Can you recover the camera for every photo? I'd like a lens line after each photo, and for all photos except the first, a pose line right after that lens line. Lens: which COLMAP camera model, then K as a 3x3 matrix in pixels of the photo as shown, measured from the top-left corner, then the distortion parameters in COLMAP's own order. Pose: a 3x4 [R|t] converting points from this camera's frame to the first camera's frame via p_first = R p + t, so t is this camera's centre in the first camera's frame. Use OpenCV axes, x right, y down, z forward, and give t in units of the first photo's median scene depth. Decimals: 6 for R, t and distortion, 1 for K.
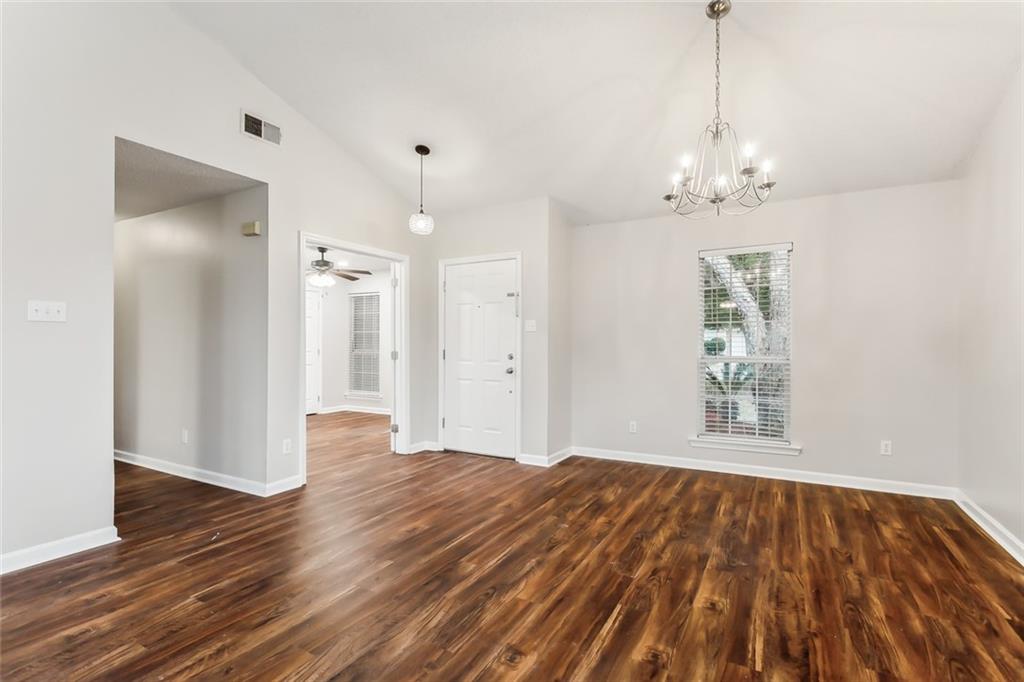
lens RADIAL K [[487.6, 0, 512.1], [0, 487.6, 336.1], [0, 0, 1]] dist [0.001944, 0.000076]
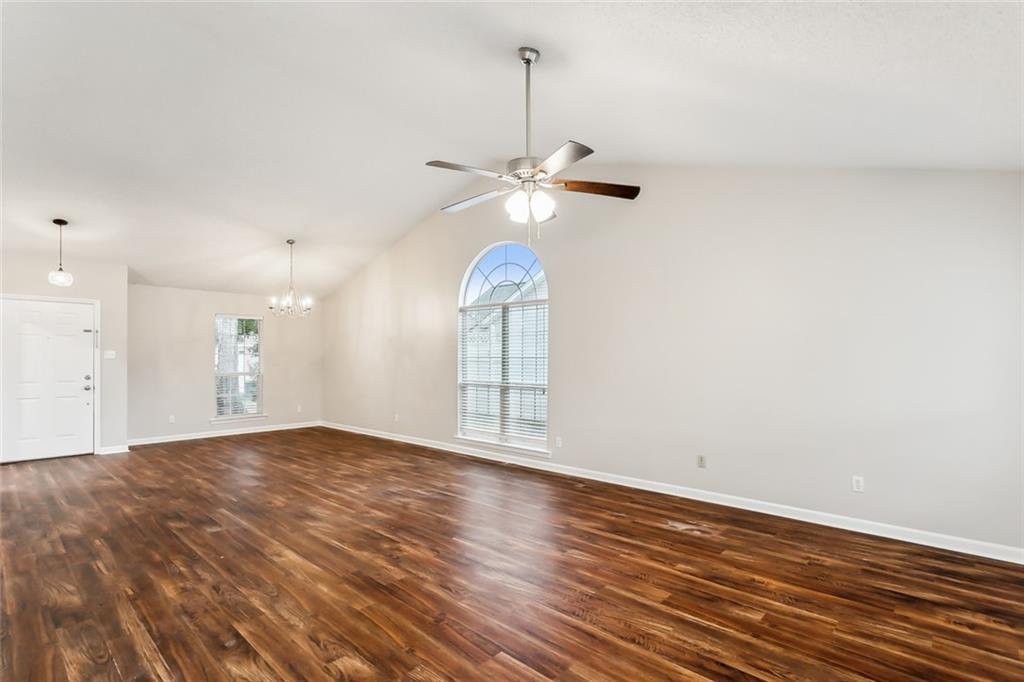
lens RADIAL K [[492.3, 0, 511.8], [0, 492.3, 372.0], [0, 0, 1]] dist [0.001965, -0.000094]
pose [[0.229827, -0.024410, 0.972925, -1.735738], [-0.016338, 0.999448, 0.028935, -0.050477], [-0.973094, -0.022546, 0.229301, -0.720098]]
